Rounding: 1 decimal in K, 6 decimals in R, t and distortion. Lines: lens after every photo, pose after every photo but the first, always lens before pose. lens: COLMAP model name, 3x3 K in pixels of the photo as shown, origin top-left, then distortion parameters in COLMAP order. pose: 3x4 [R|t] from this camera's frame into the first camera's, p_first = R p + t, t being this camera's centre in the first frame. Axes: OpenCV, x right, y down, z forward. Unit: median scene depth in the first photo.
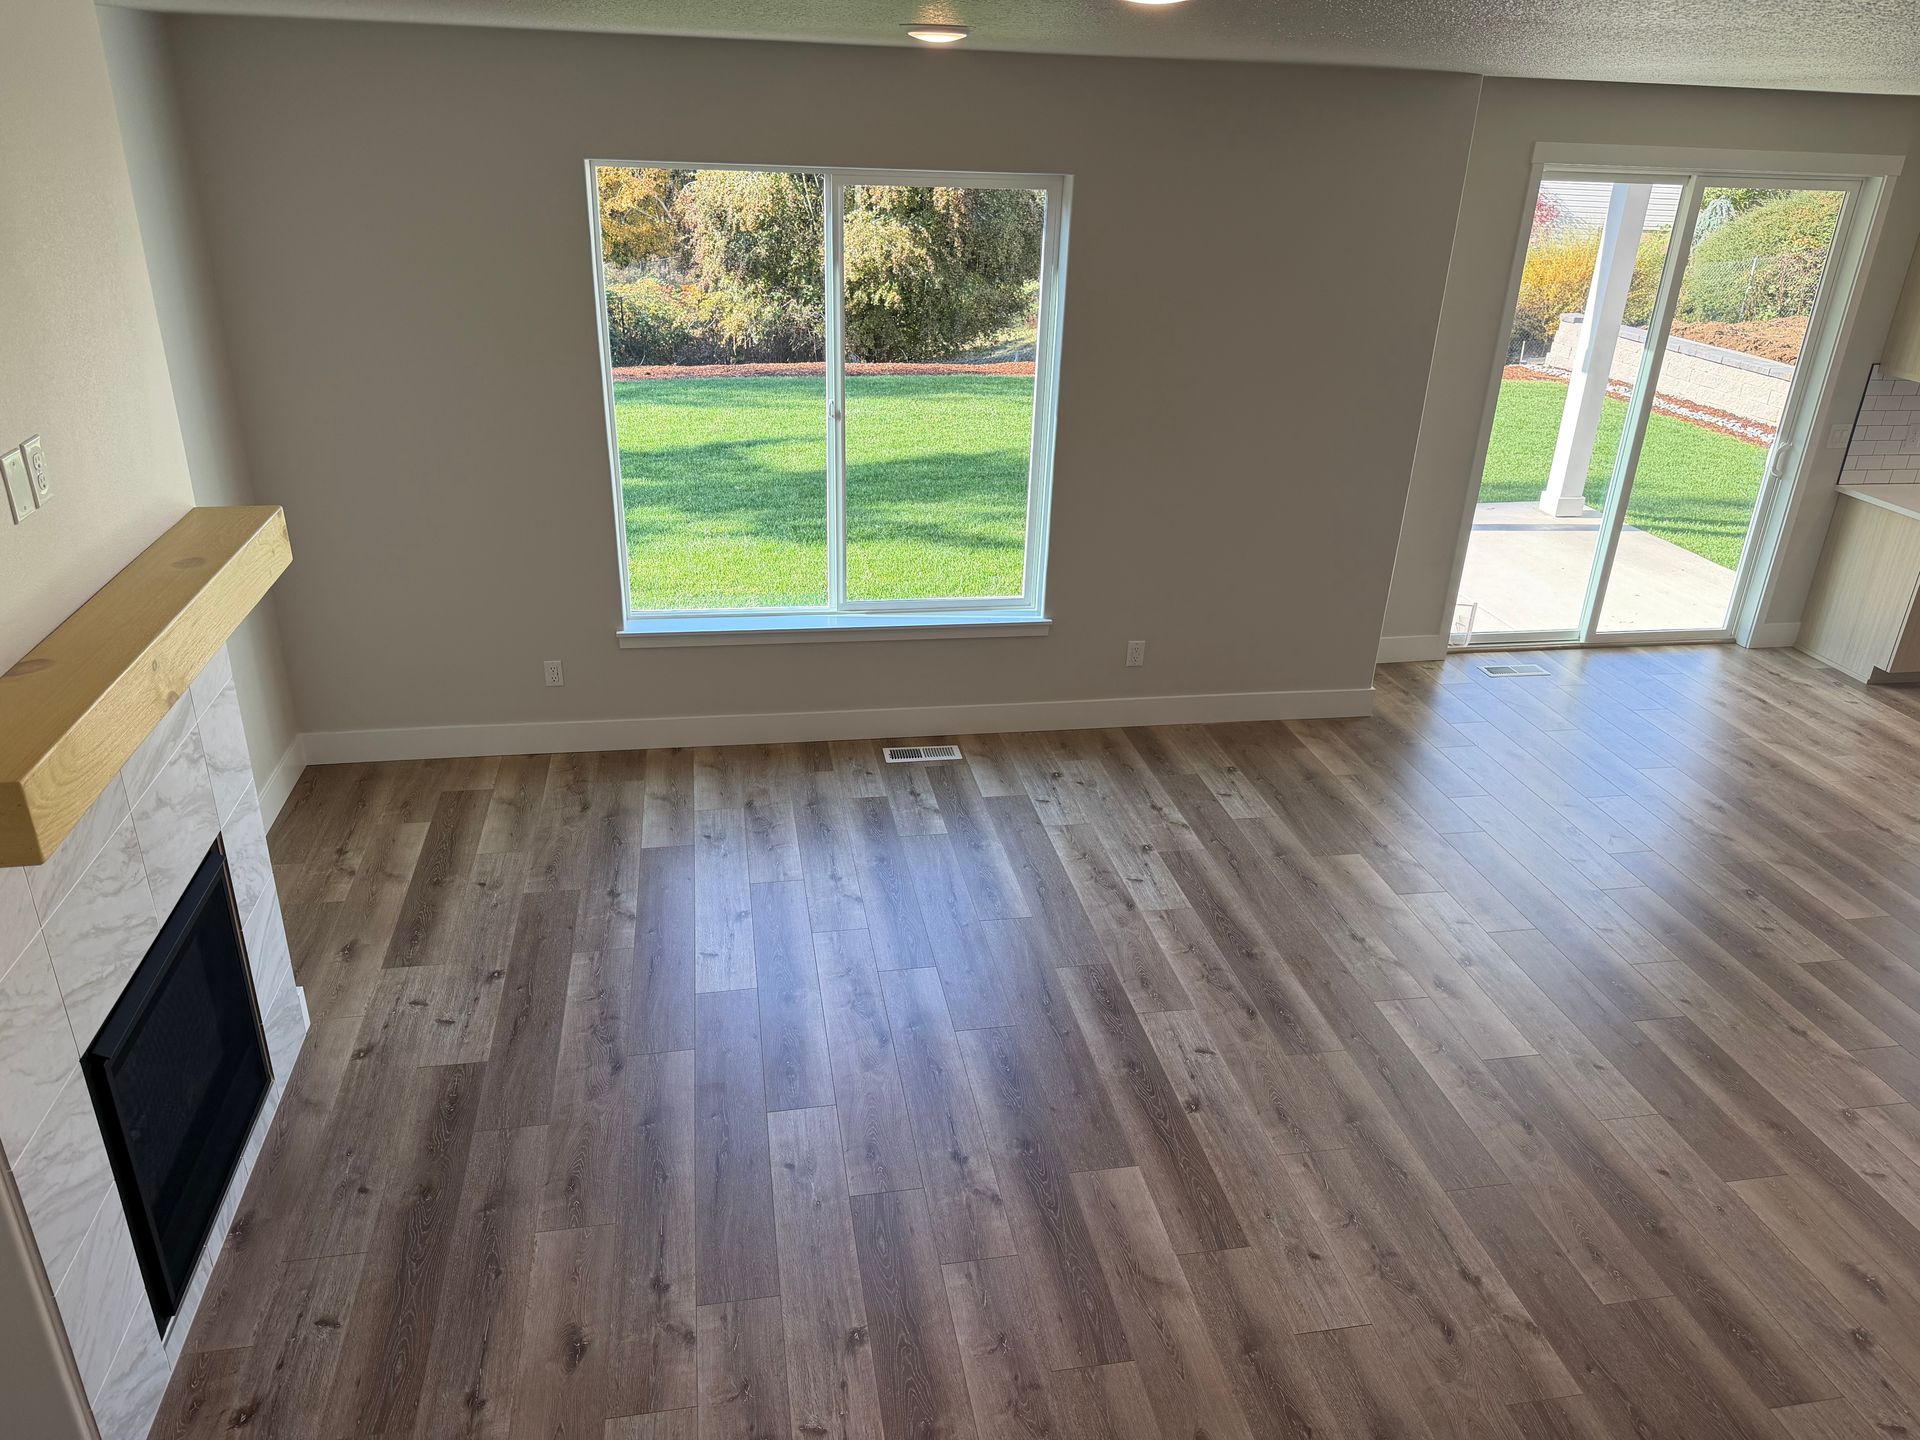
lens RADIAL K [[1337.4, 0, 970.5], [0, 1337.4, 719.0], [0, 0, 1]] dist [0.146118, -0.216203]
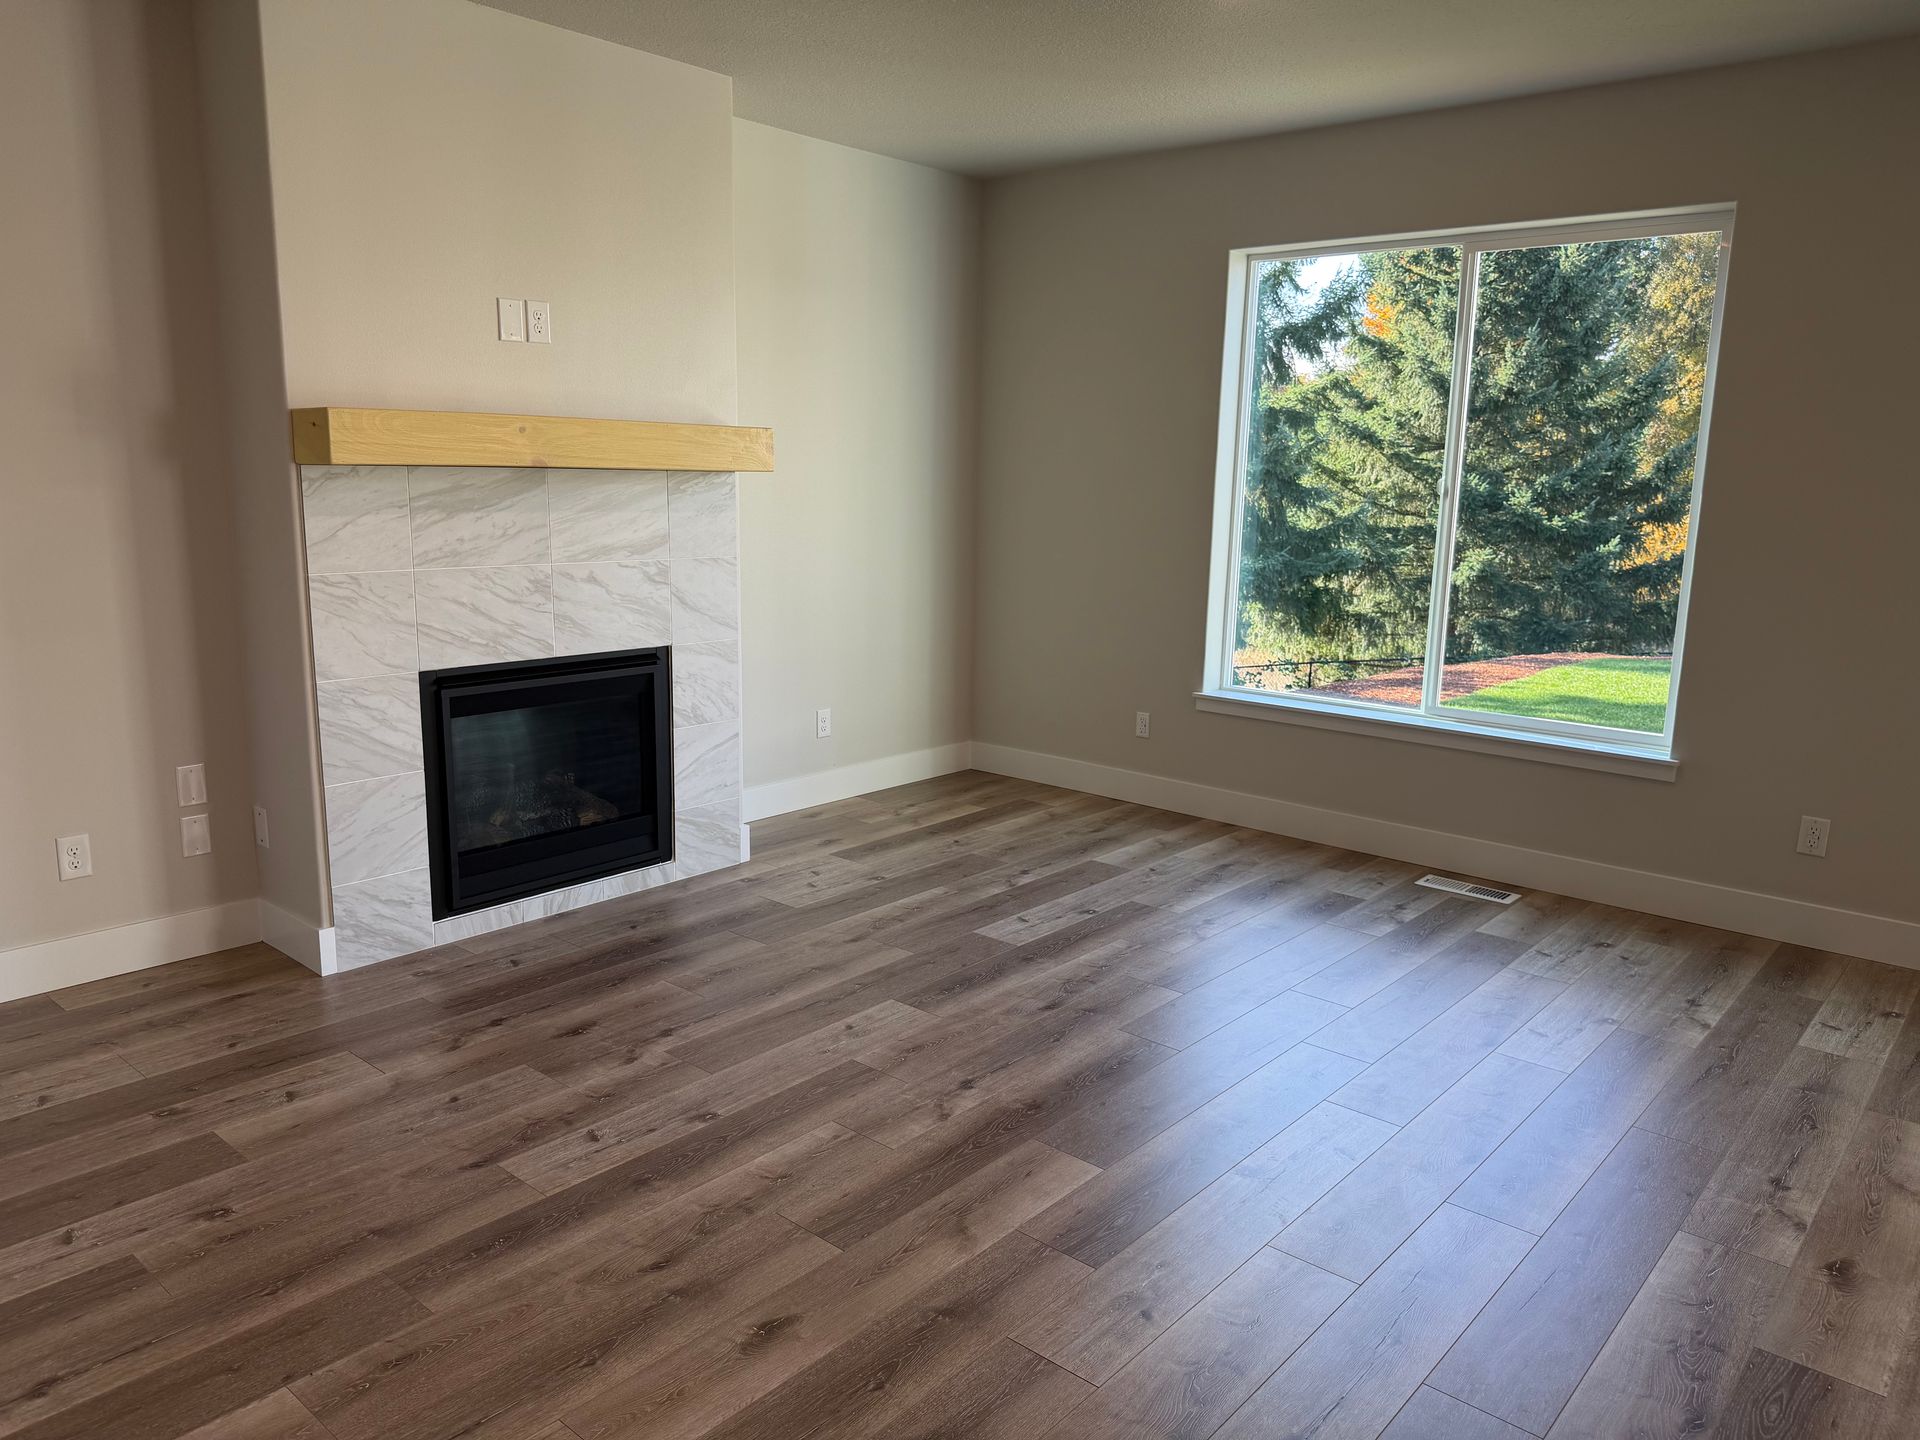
lens RADIAL K [[1337.4, 0, 970.5], [0, 1337.4, 719.0], [0, 0, 1]] dist [0.146118, -0.216203]
pose [[0.624103, 0.119834, -0.772098, 0.402611], [-0.320570, 0.940441, -0.113161, 0.118701], [0.712552, 0.318136, 0.625347, 0.219178]]
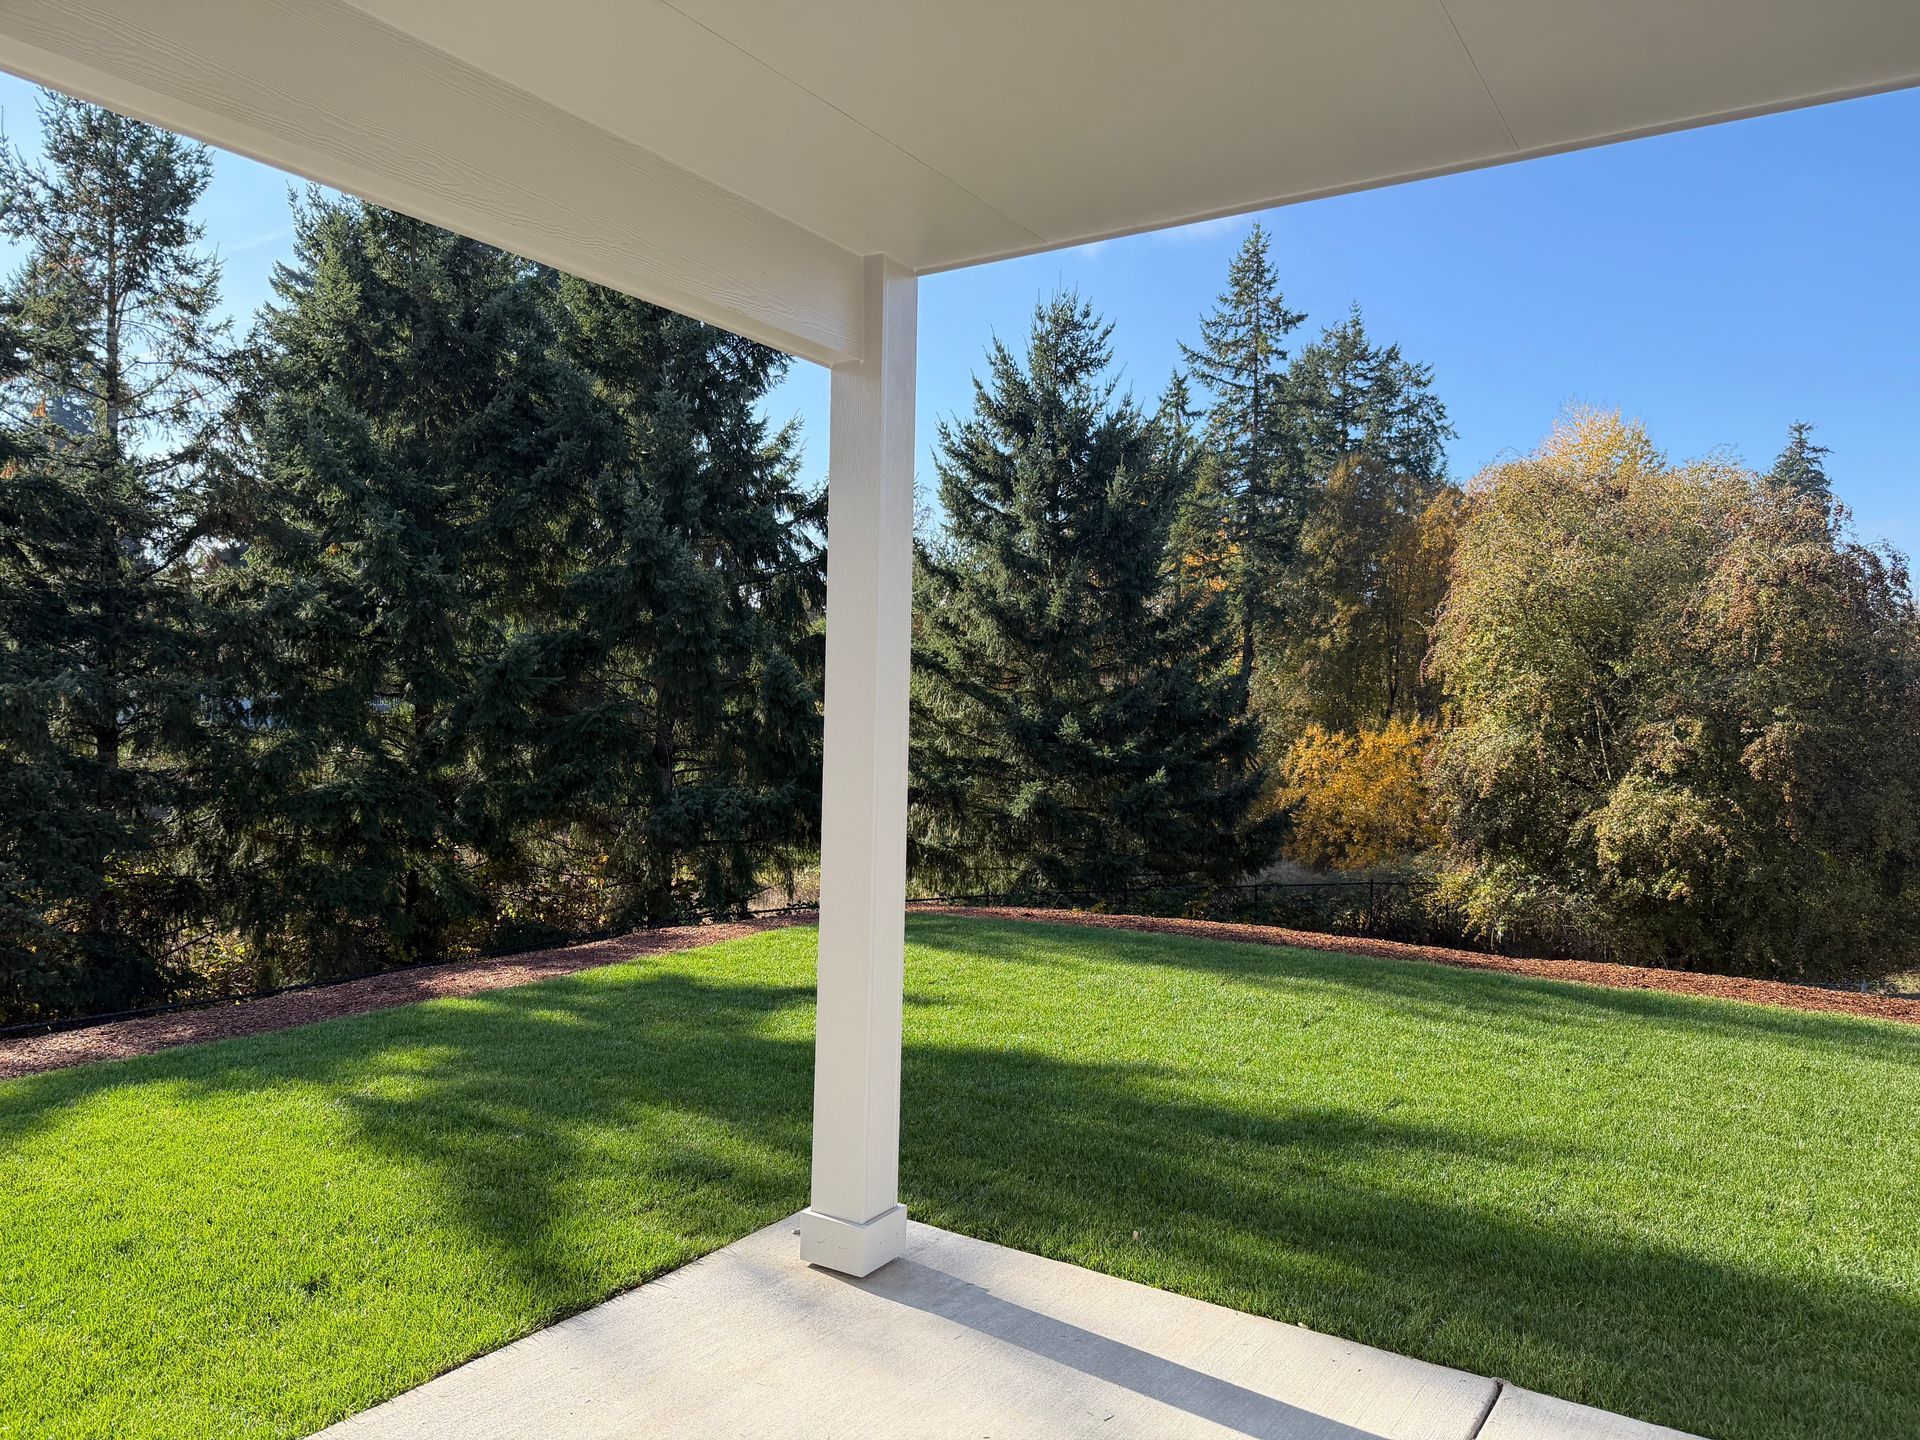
lens RADIAL K [[1337.4, 0, 970.5], [0, 1337.4, 719.0], [0, 0, 1]] dist [0.146118, -0.216203]
pose [[0.730862, -0.014352, -0.682374, 0.688991], [-0.275163, 0.908734, -0.313828, -0.288234], [0.624601, 0.417129, 0.660210, 1.134305]]
